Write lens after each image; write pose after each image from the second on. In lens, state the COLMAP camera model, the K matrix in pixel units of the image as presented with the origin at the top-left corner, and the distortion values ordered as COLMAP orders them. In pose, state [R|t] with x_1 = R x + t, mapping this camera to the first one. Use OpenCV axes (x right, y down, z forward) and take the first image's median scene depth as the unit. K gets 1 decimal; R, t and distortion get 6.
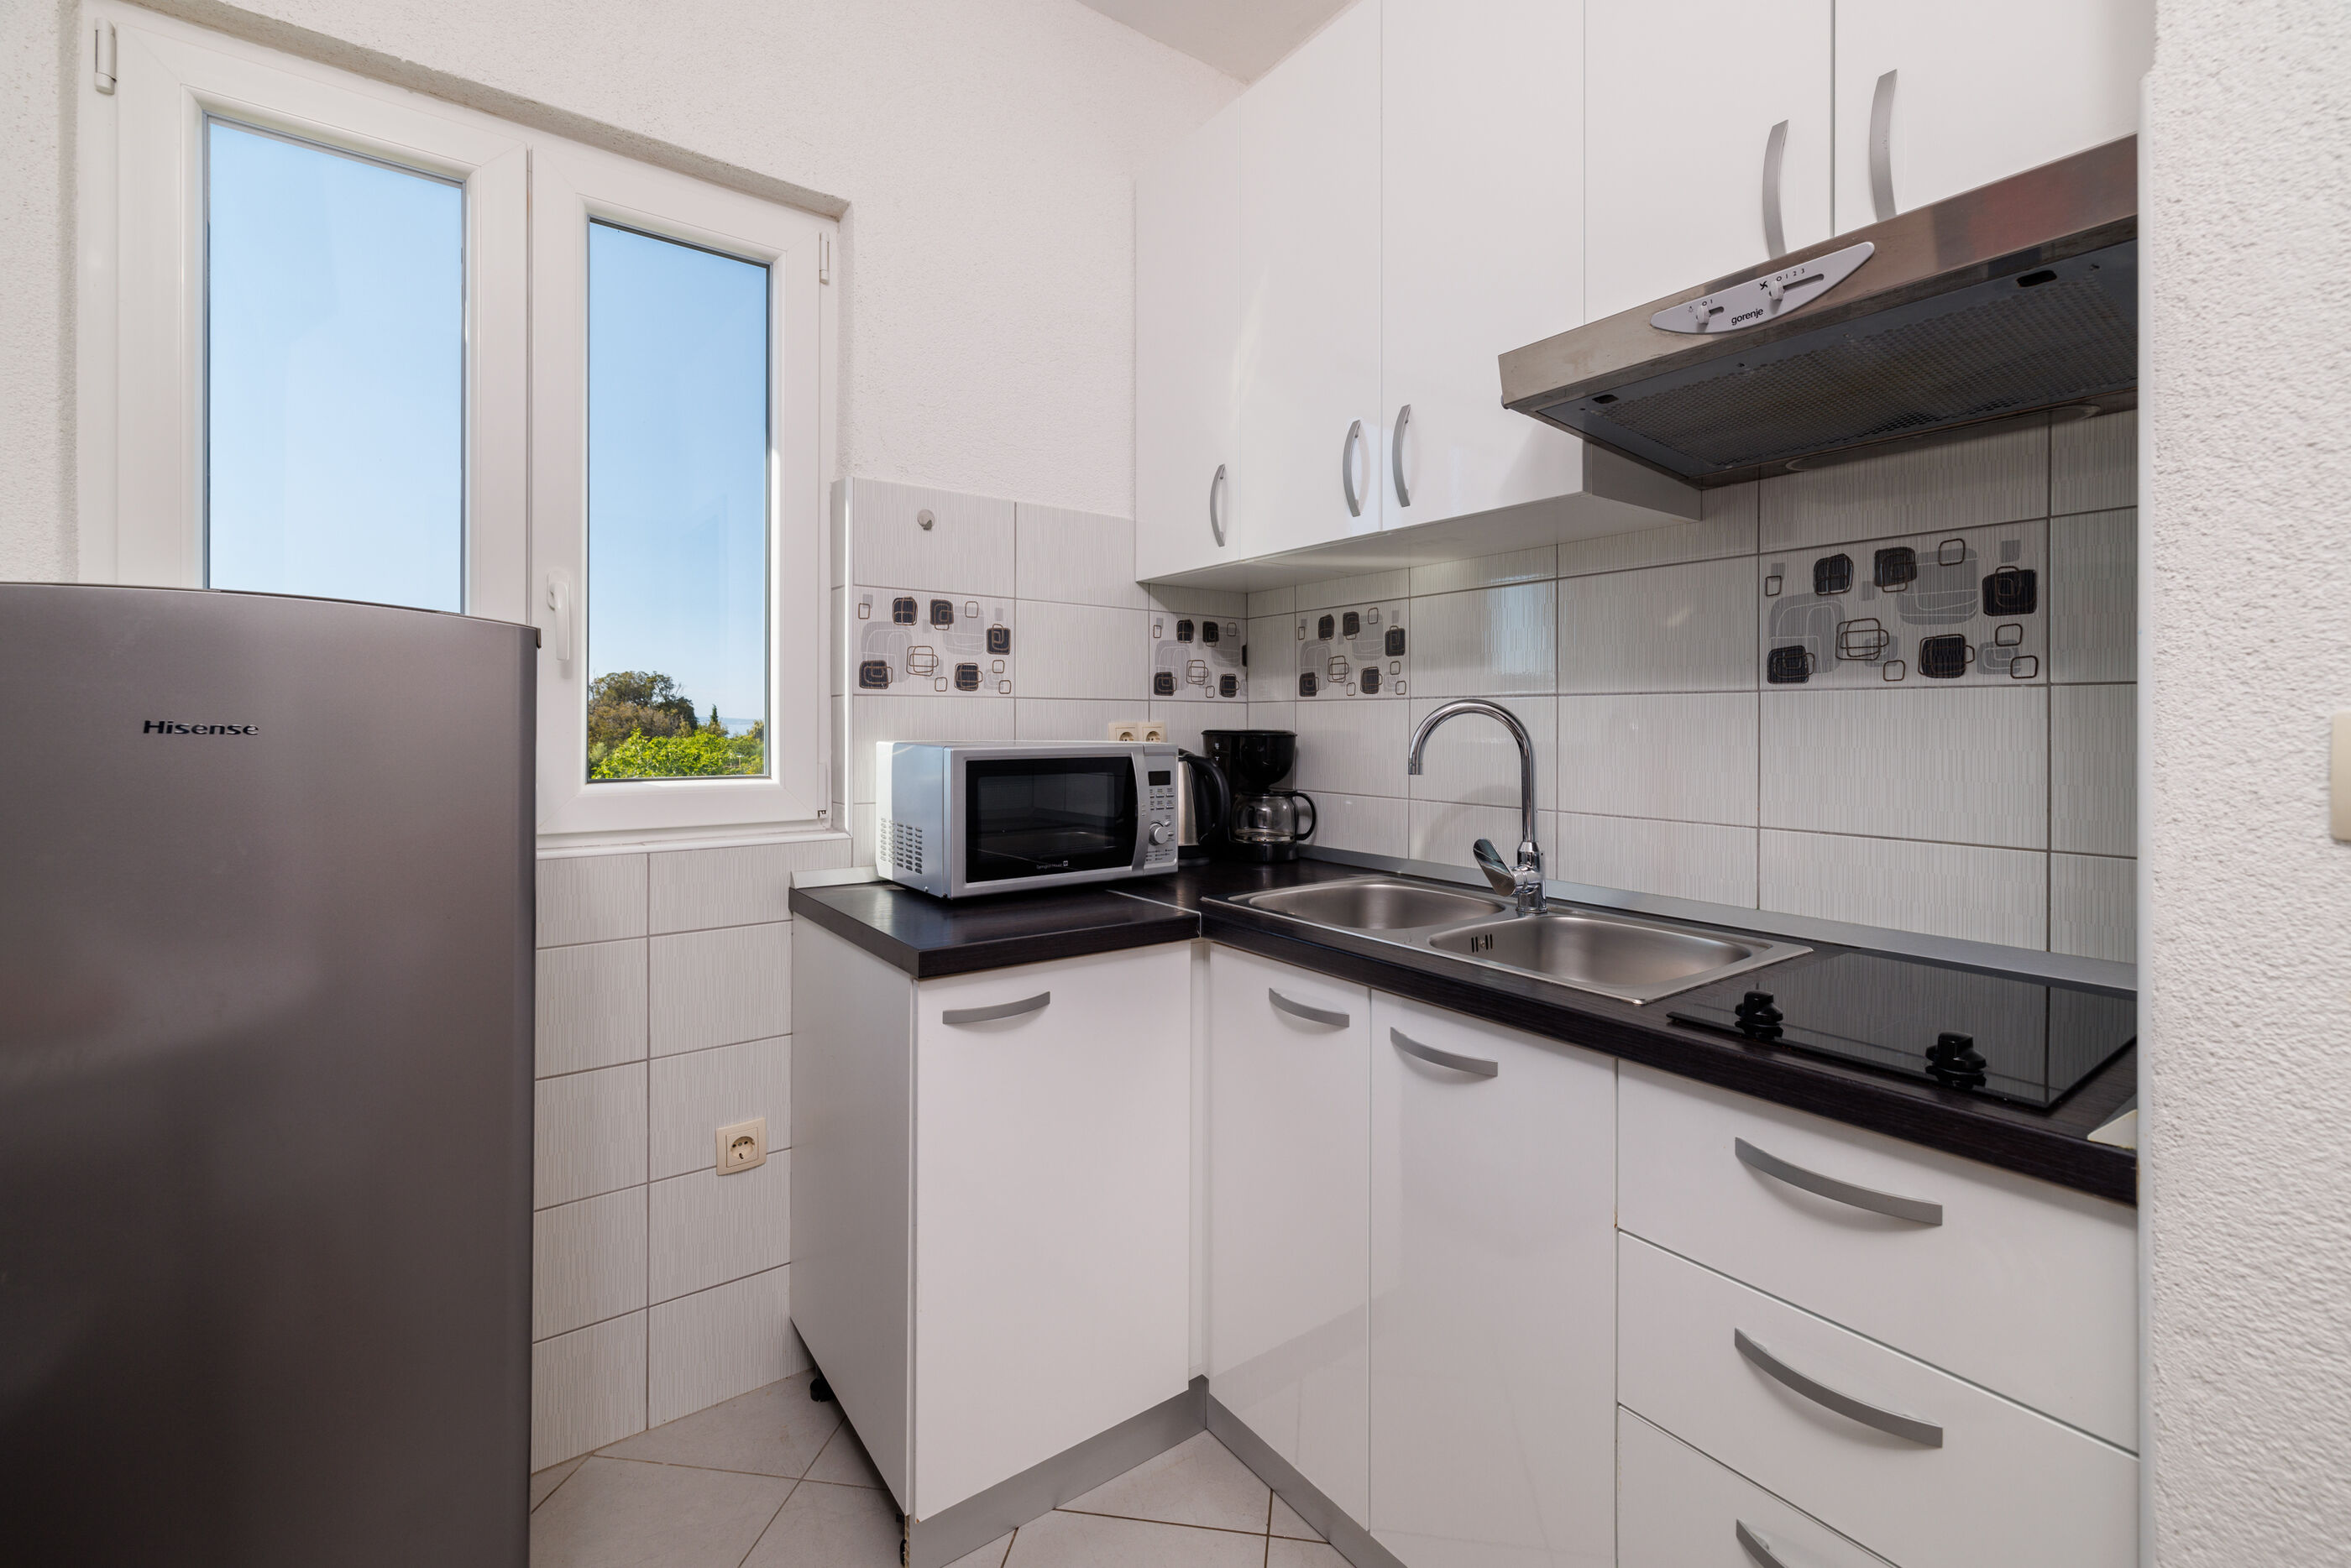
lens RADIAL K [[1004.1, 0, 1175.2], [0, 1004.1, 730.7], [0, 0, 1]] dist [0.001399, 0.000034]
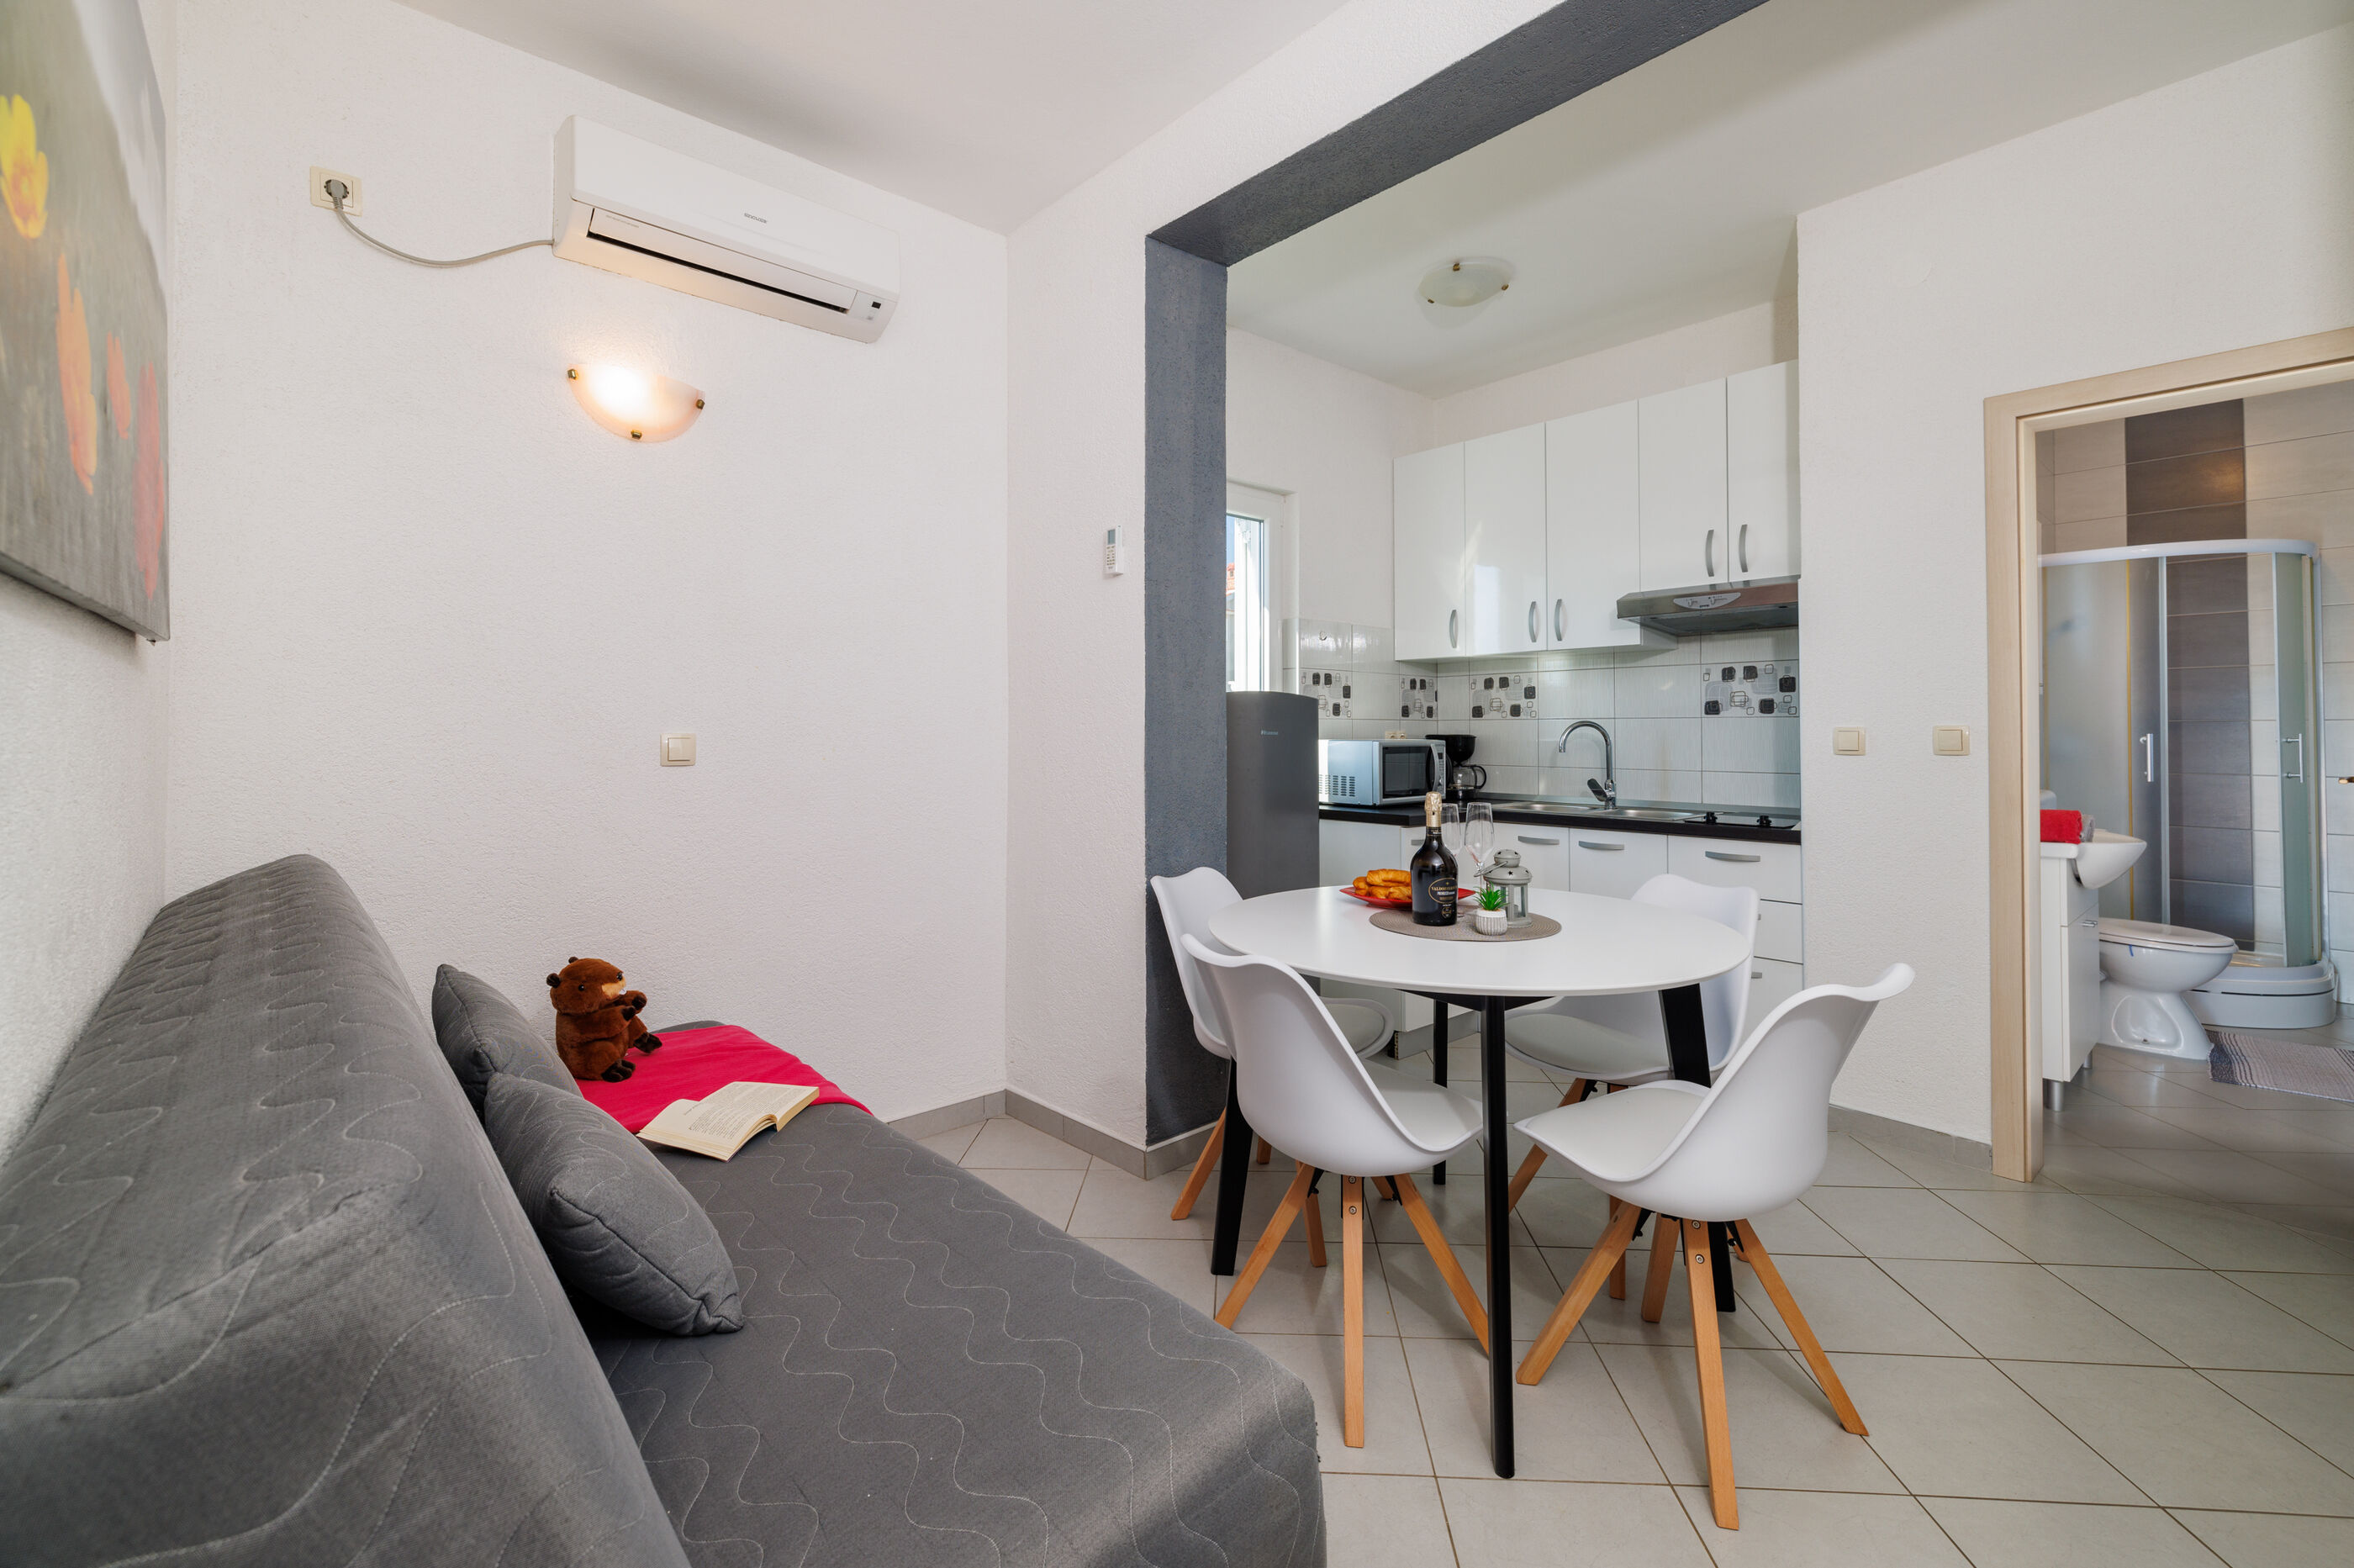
lens RADIAL K [[1005.5, 0, 1176.7], [0, 1005.5, 730.6], [0, 0, 1]] dist [0.001399, 0.000034]
pose [[0.996216, -0.003083, 0.086862, -0.908881], [0.003945, 0.999945, -0.009760, 0.012451], [-0.086827, 0.010066, 0.996173, -1.341785]]
